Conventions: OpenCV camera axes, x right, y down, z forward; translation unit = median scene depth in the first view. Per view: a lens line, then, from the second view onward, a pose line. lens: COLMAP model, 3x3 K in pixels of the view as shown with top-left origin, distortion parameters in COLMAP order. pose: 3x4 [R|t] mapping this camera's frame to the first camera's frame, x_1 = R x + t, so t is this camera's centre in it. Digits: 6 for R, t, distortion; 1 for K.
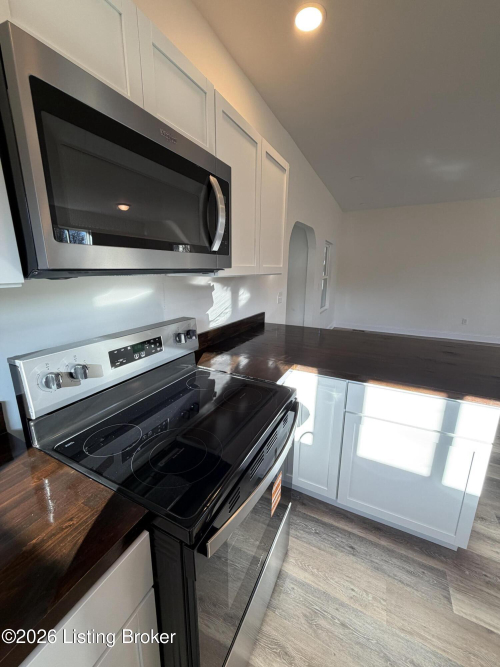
lens RADIAL K [[264.3, 0, 248.9], [0, 264.3, 331.5], [0, 0, 1]] dist [-0.001960, 0.000528]
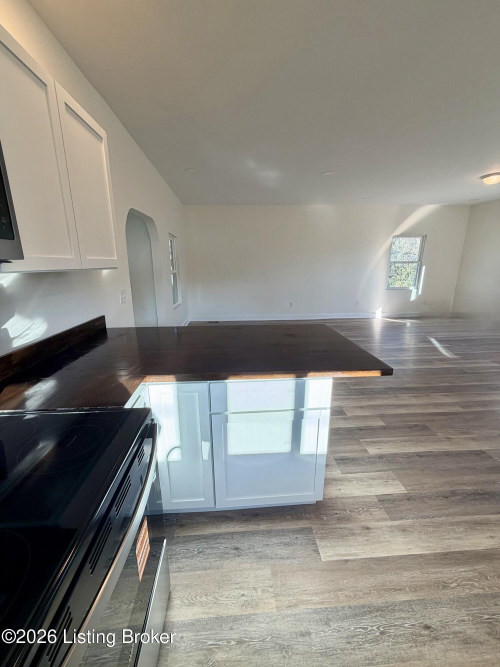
lens RADIAL K [[264.3, 0, 248.9], [0, 264.3, 331.5], [0, 0, 1]] dist [-0.001960, 0.000528]
pose [[0.857641, -0.136074, 0.495919, 0.056816], [0.126611, 0.990544, 0.052833, -0.019041], [-0.498419, 0.017477, 0.866760, 0.119917]]
